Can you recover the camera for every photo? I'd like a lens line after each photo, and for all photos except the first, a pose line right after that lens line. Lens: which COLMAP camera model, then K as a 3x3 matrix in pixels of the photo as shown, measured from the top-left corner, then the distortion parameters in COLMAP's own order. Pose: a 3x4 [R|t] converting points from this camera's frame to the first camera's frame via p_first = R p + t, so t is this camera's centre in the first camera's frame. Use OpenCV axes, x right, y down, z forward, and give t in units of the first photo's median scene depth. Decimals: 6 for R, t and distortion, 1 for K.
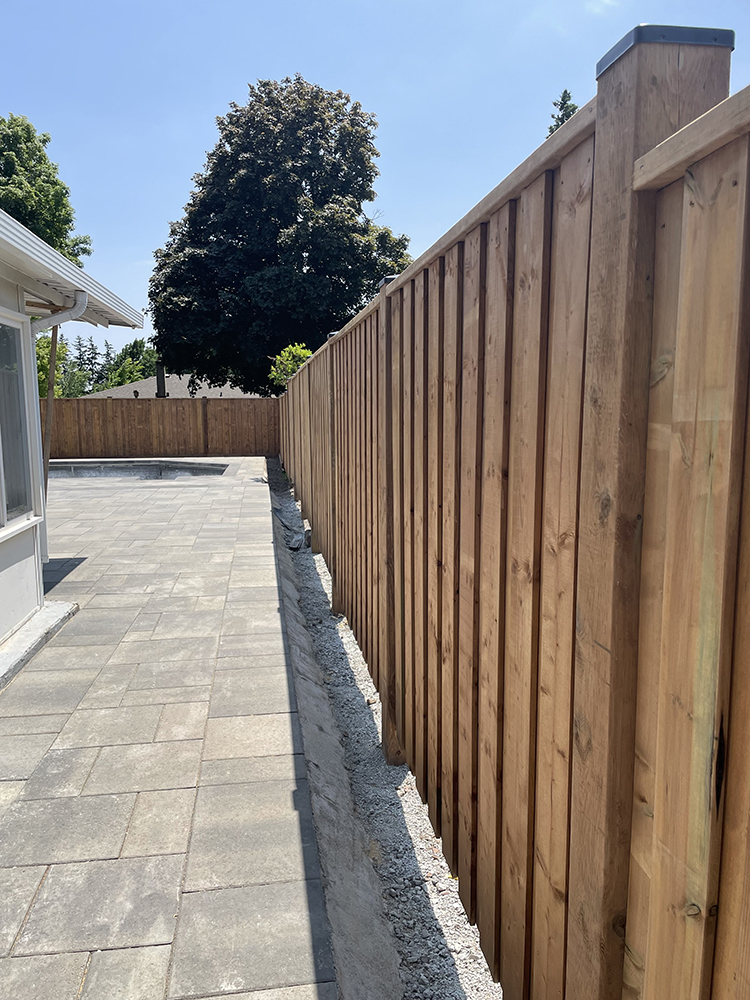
lens RADIAL K [[754.3, 0, 378.4], [0, 754.3, 501.3], [0, 0, 1]] dist [0.036527, -0.001423]
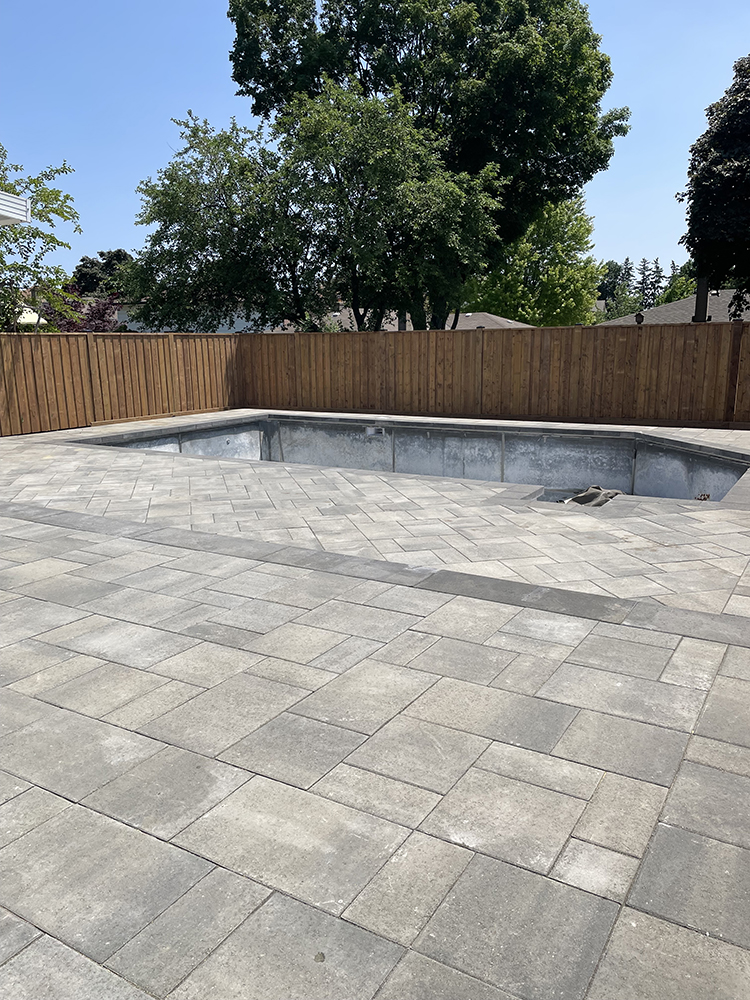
lens RADIAL K [[754.3, 0, 376.4], [0, 754.3, 503.2], [0, 0, 1]] dist [0.036527, -0.001423]
pose [[0.761143, 0.131629, -0.635086, -0.039675], [-0.070754, 0.990197, 0.120433, -0.037143], [0.644713, -0.046732, 0.762995, 0.274635]]
